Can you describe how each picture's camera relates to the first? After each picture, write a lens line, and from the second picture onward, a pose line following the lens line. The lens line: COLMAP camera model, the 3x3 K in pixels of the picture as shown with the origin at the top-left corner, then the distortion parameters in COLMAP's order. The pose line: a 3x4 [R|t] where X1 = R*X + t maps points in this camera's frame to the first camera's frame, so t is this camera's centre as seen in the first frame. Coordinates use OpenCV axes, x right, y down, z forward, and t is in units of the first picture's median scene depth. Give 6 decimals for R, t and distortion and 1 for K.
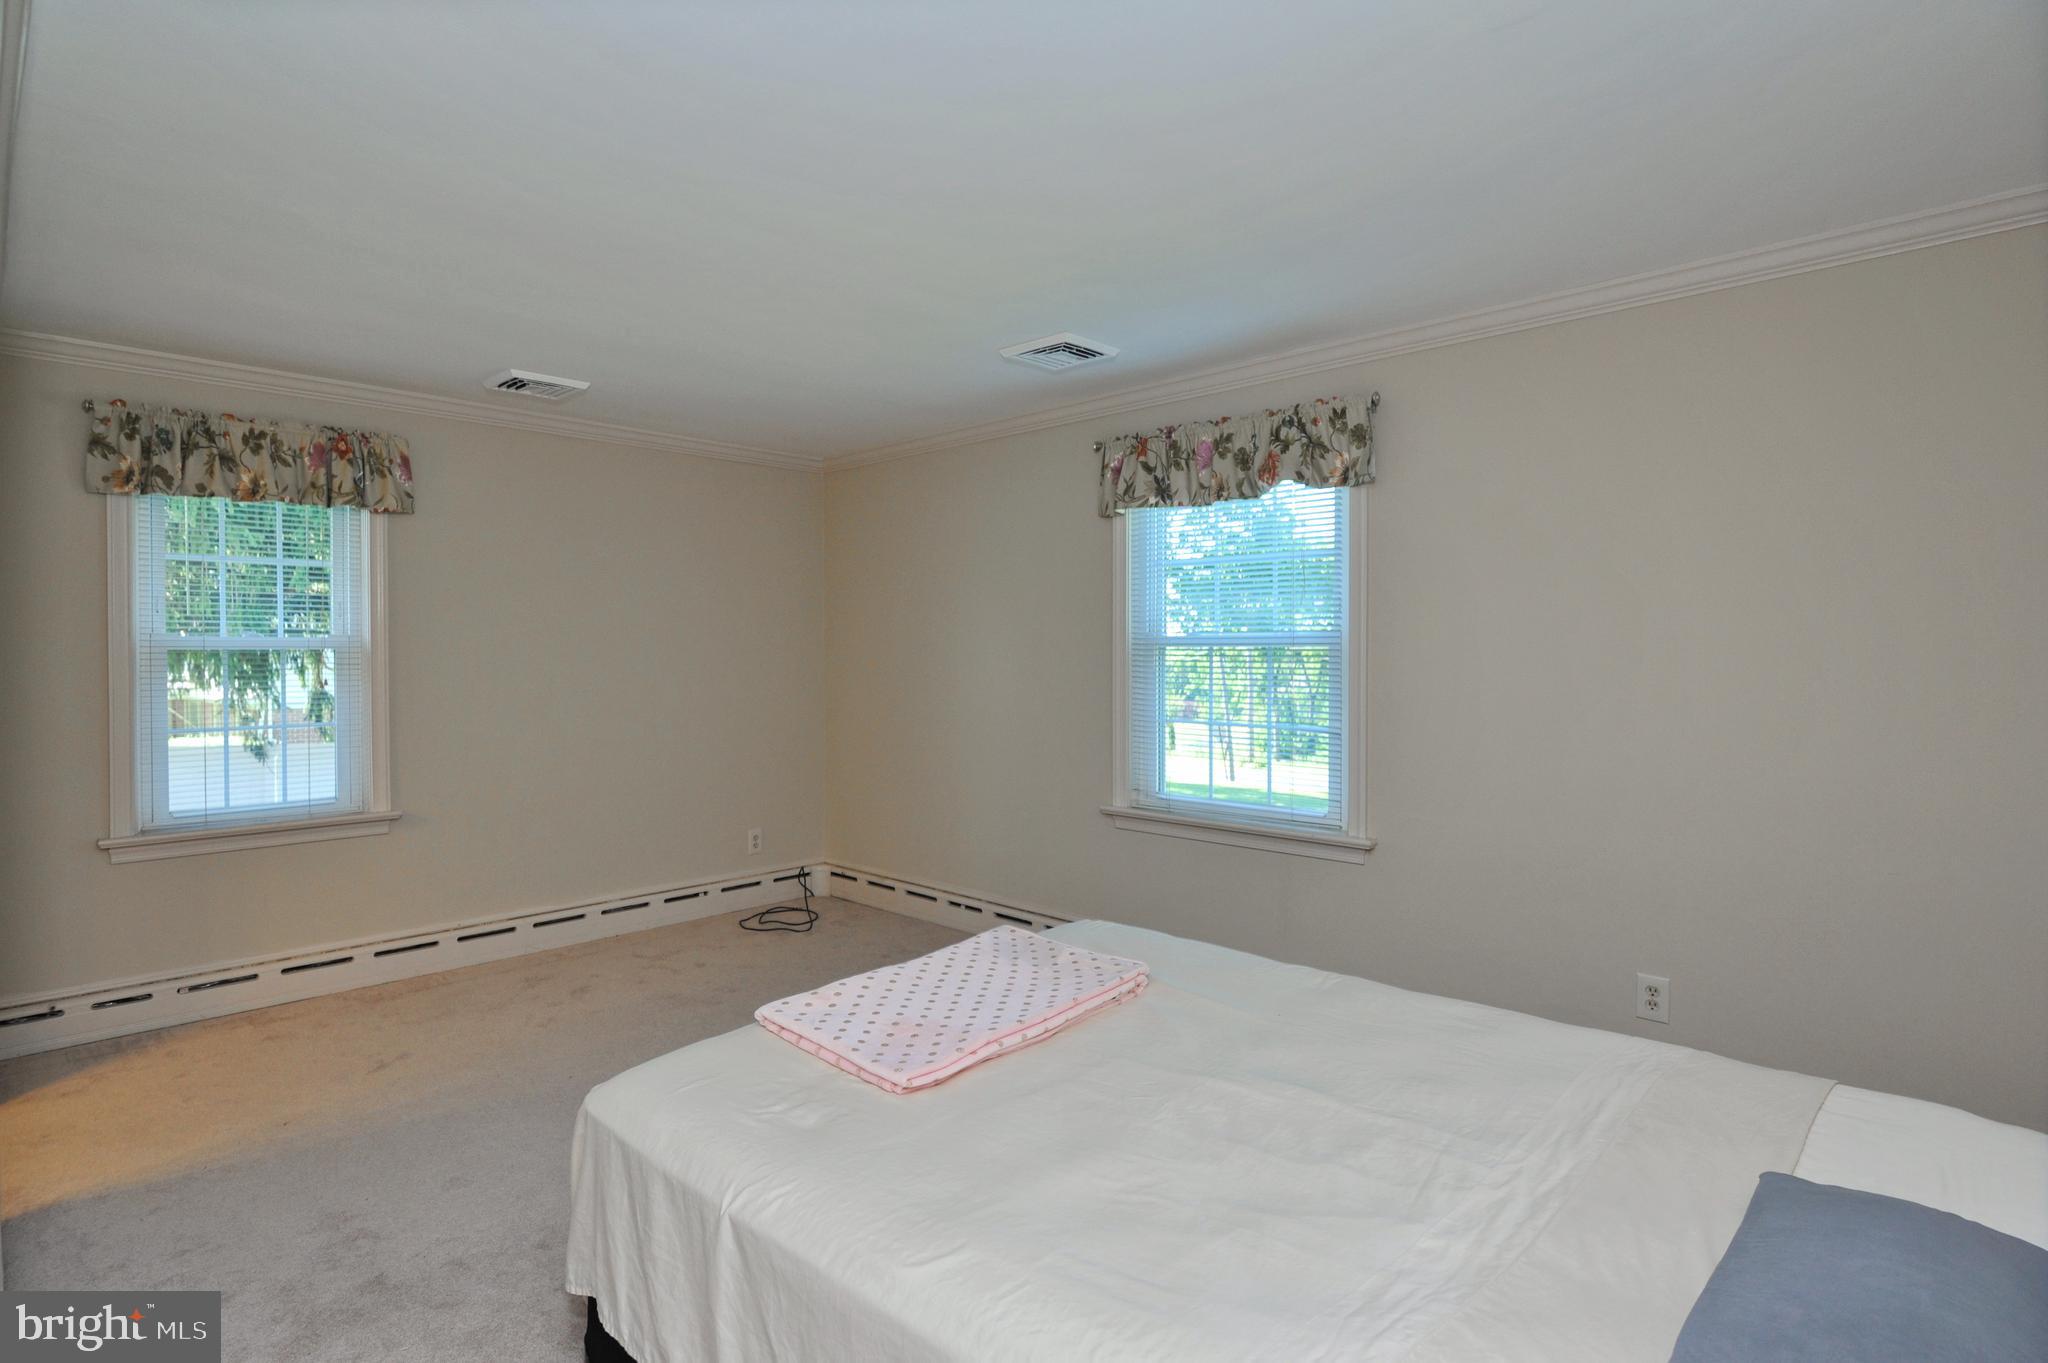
lens RADIAL K [[980.2, 0, 1024.0], [0, 980.2, 681.5], [0, 0, 1]] dist [-0.003550, -0.001239]
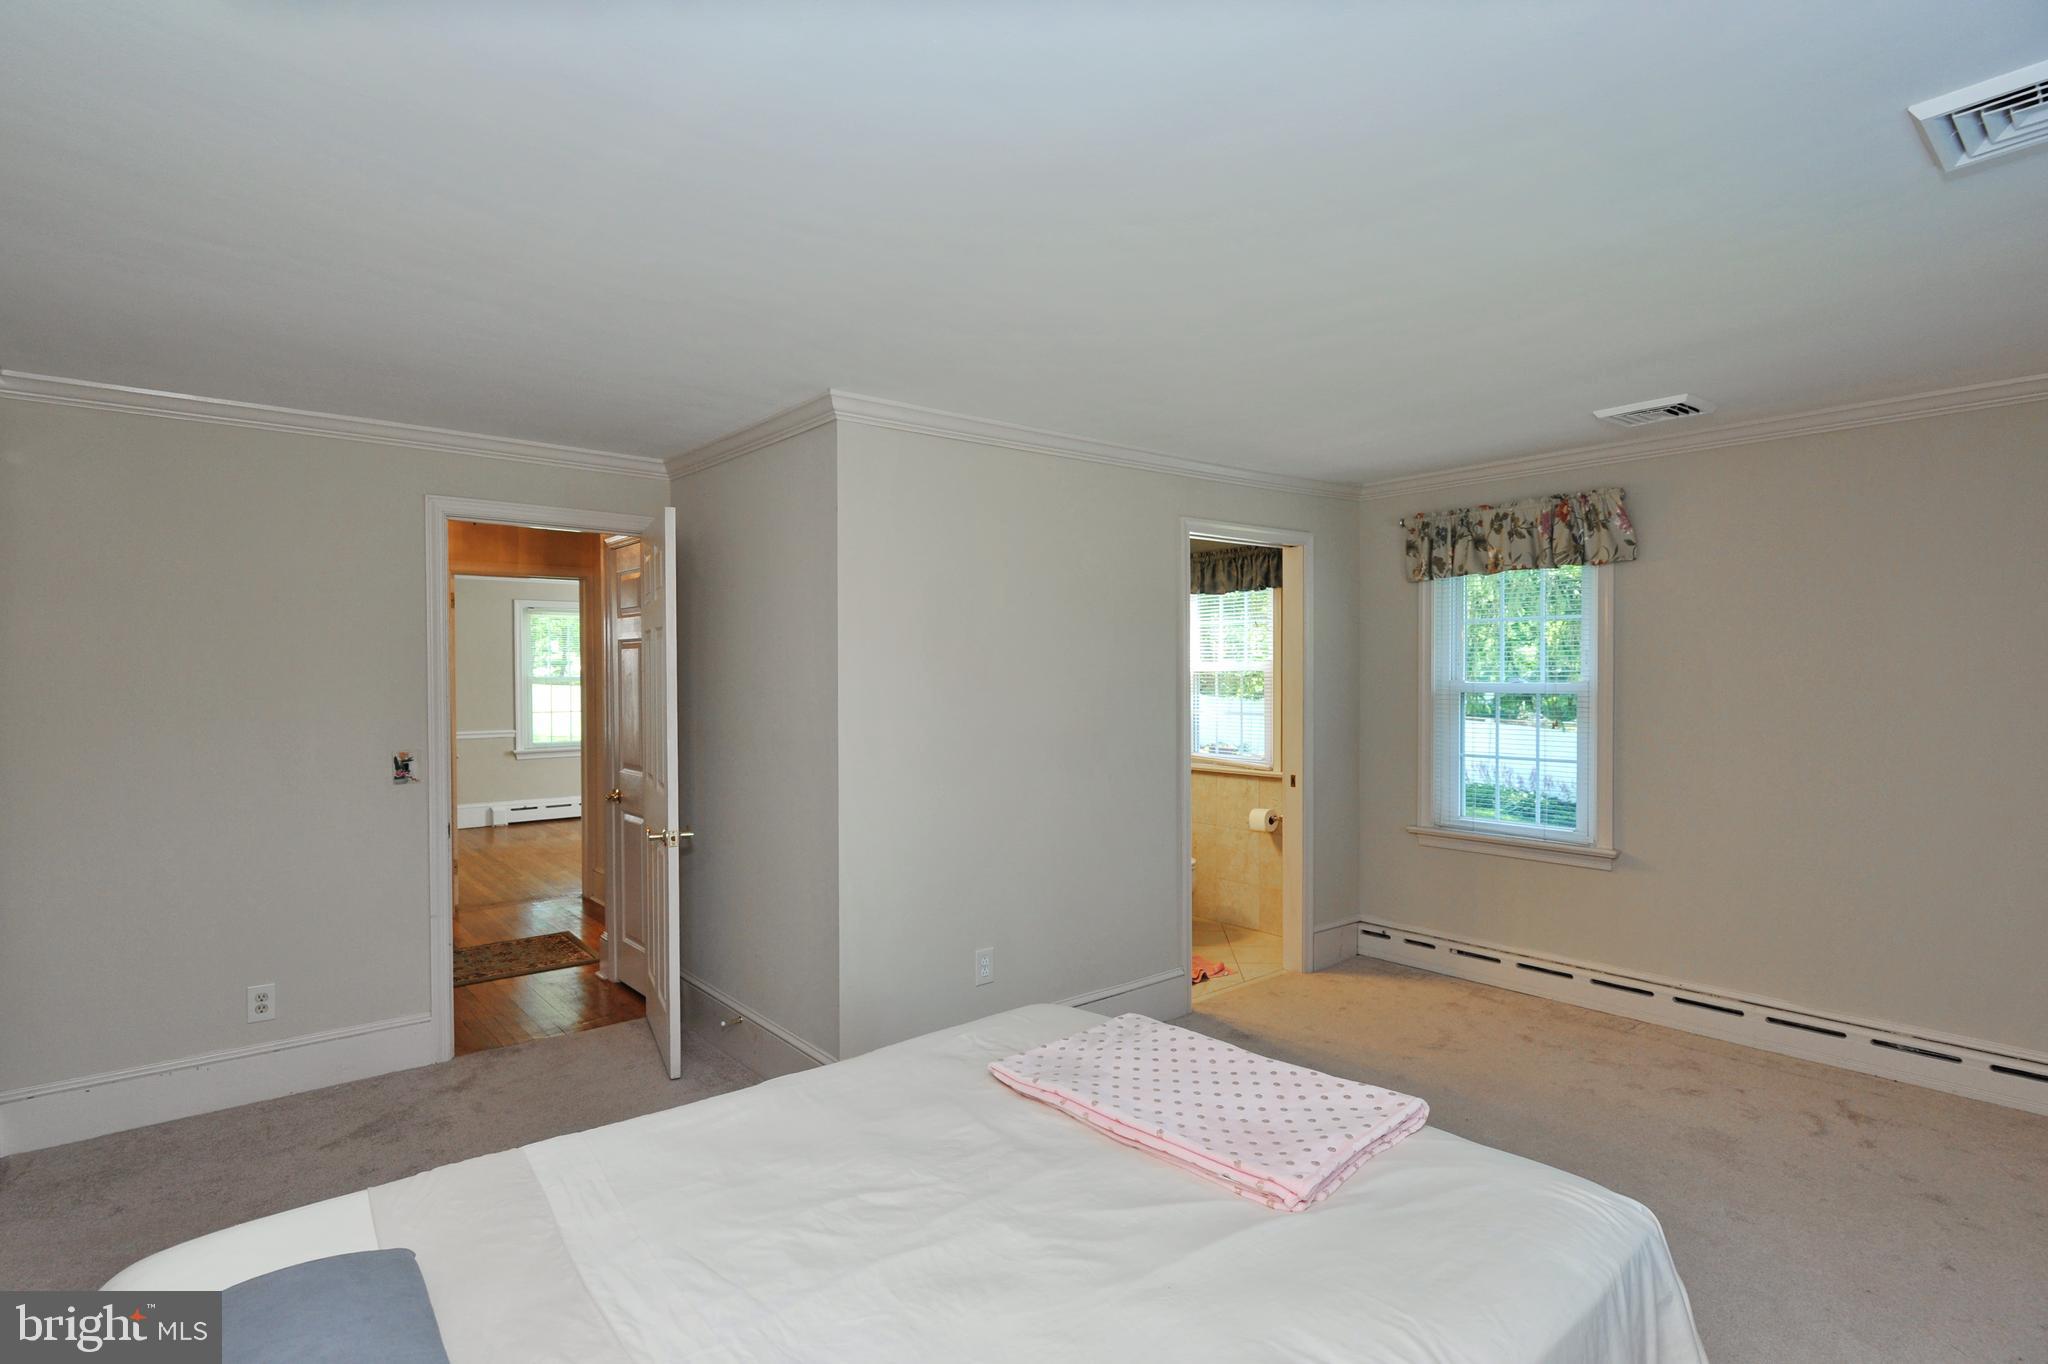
lens RADIAL K [[1010.0, 0, 1007.9], [0, 1010.0, 700.0], [0, 0, 1]] dist [-0.001977, -0.000569]
pose [[-0.094087, 0.032472, -0.995034, 0.529051], [-0.025089, 0.999073, 0.034976, -0.053397], [0.995248, 0.028256, -0.093185, 0.511055]]
